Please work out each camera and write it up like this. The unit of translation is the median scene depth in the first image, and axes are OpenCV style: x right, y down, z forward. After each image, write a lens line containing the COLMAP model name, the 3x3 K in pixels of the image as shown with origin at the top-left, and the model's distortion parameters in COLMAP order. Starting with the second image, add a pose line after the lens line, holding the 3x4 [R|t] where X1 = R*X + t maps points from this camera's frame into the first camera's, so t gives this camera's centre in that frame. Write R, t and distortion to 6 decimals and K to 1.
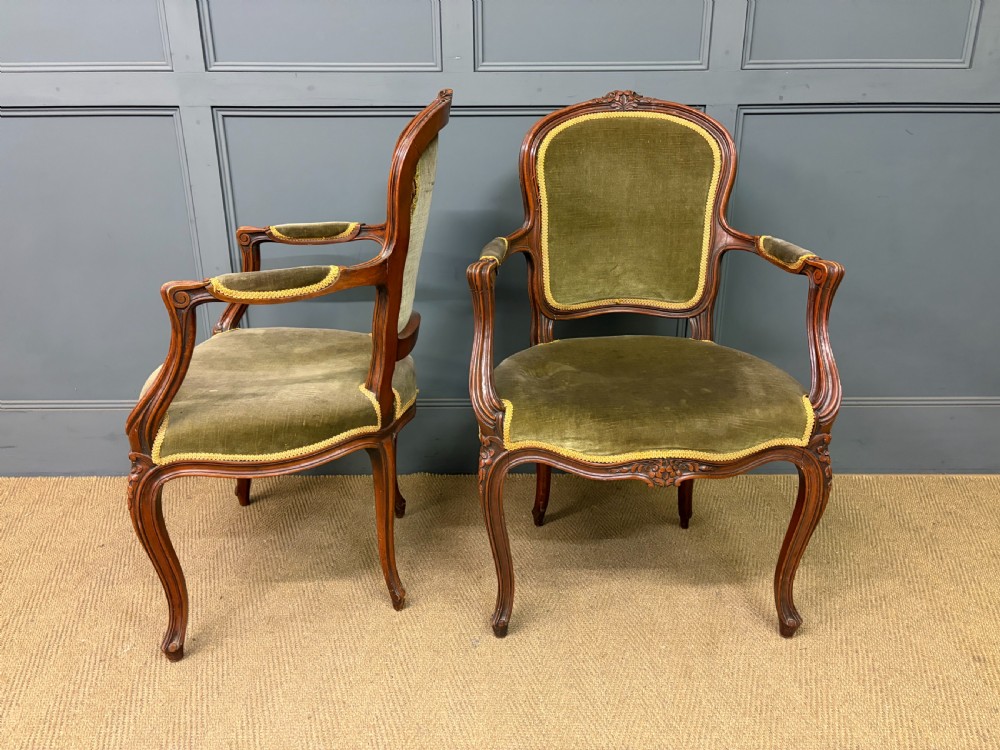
lens RADIAL K [[764.5, 0, 499.0], [0, 764.5, 377.6], [0, 0, 1]] dist [0.047522, -0.059965]
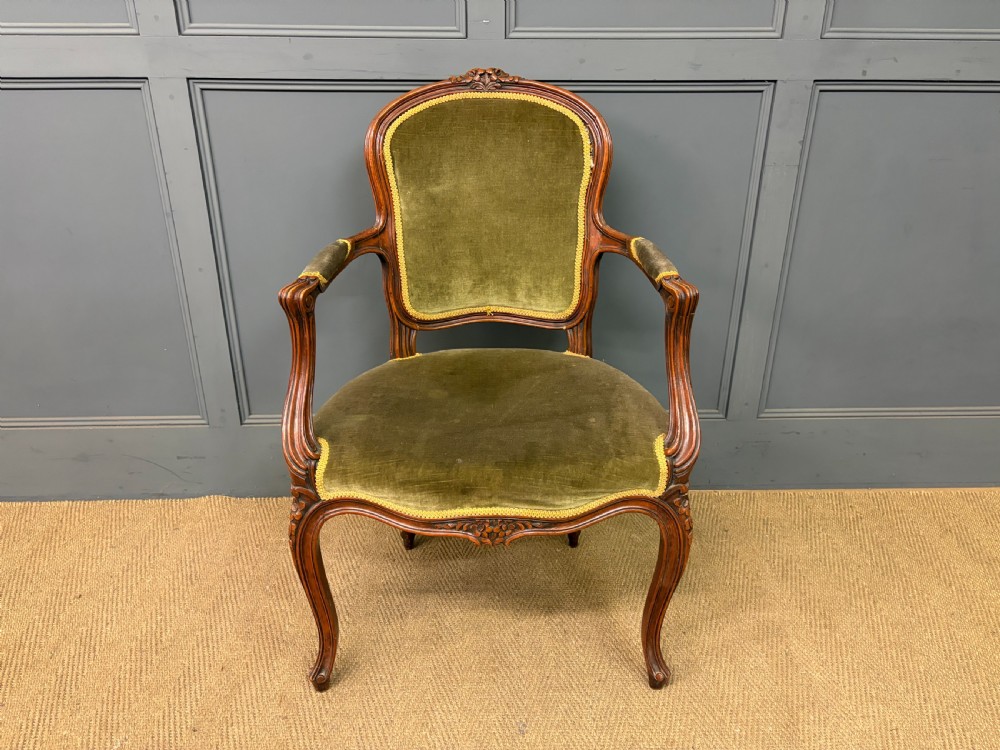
lens RADIAL K [[764.5, 0, 499.0], [0, 764.5, 377.7], [0, 0, 1]] dist [0.047522, -0.059965]
pose [[0.999380, -0.005740, 0.034736, -0.078041], [0.002712, 0.996240, 0.086595, -0.115046], [-0.035102, -0.086447, 0.995638, 0.152799]]
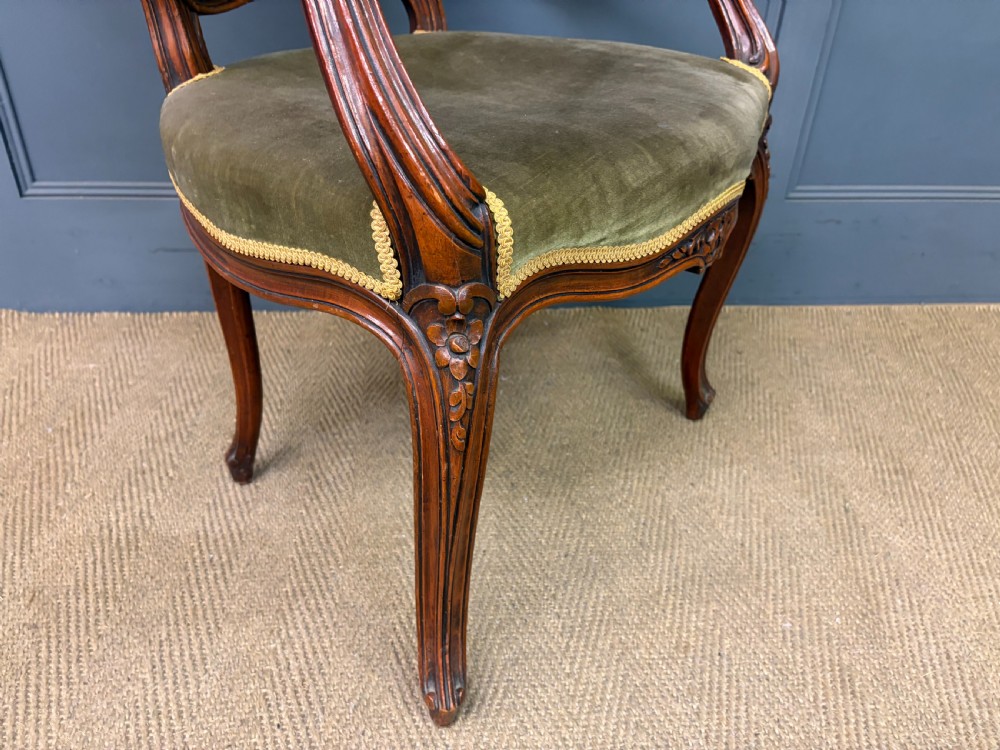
lens RADIAL K [[764.5, 0, 504.1], [0, 764.5, 379.1], [0, 0, 1]] dist [0.047522, -0.059965]
pose [[0.994525, -0.016735, 0.103148, -0.035531], [-0.006491, 0.975294, 0.220816, 0.055616], [-0.104295, -0.220277, 0.969846, 0.480715]]
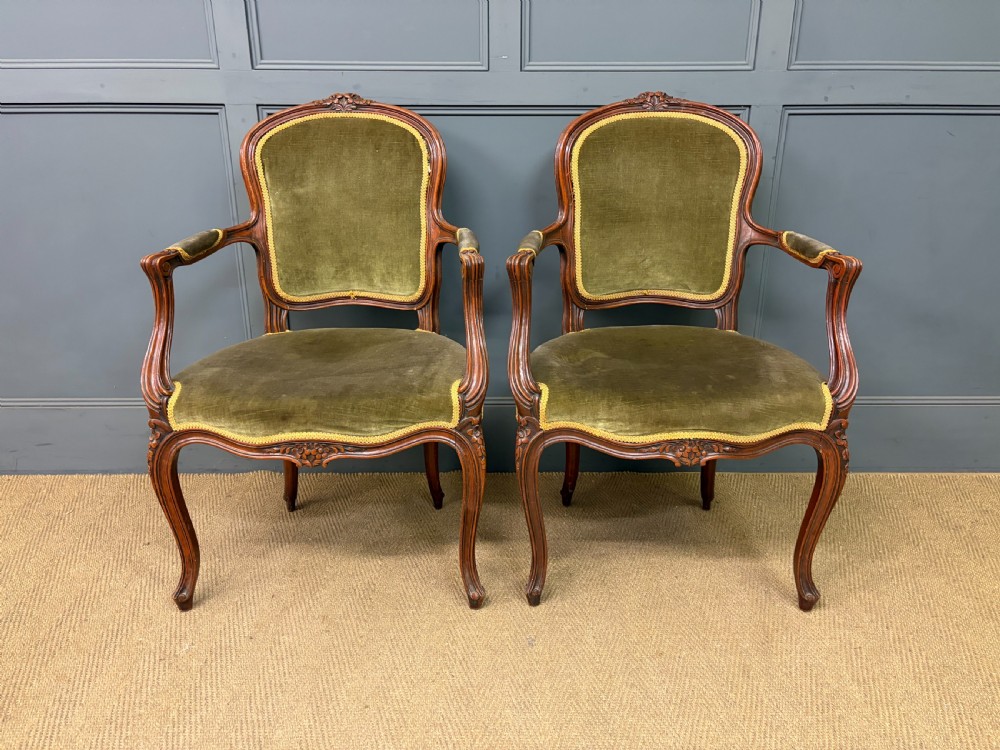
lens RADIAL K [[764.5, 0, 499.1], [0, 764.5, 377.0], [0, 0, 1]] dist [0.047522, -0.059965]
pose [[0.999956, 0.002396, 0.009065, -0.076324], [-0.002463, 0.999970, 0.007394, -0.008057], [-0.009047, -0.007416, 0.999932, -0.002989]]
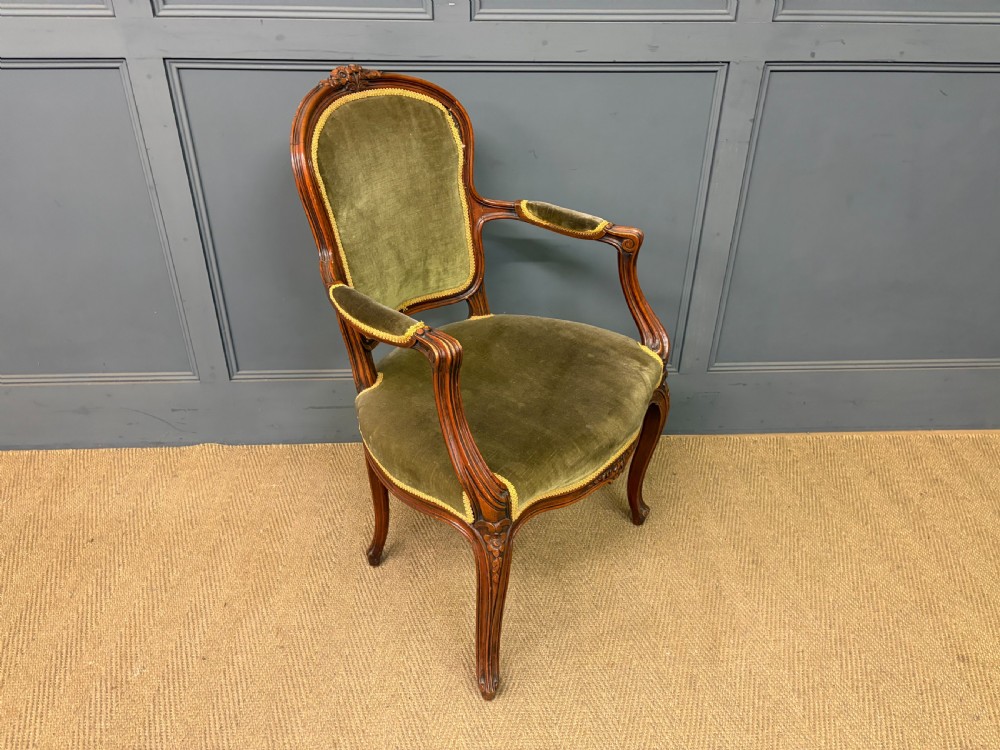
lens RADIAL K [[764.5, 0, 501.9], [0, 764.5, 380.7], [0, 0, 1]] dist [0.047522, -0.059965]
pose [[0.998374, -0.013321, 0.055426, -0.056110], [0.001268, 0.977263, 0.212026, -0.206268], [-0.056990, -0.211611, 0.975691, 0.073461]]
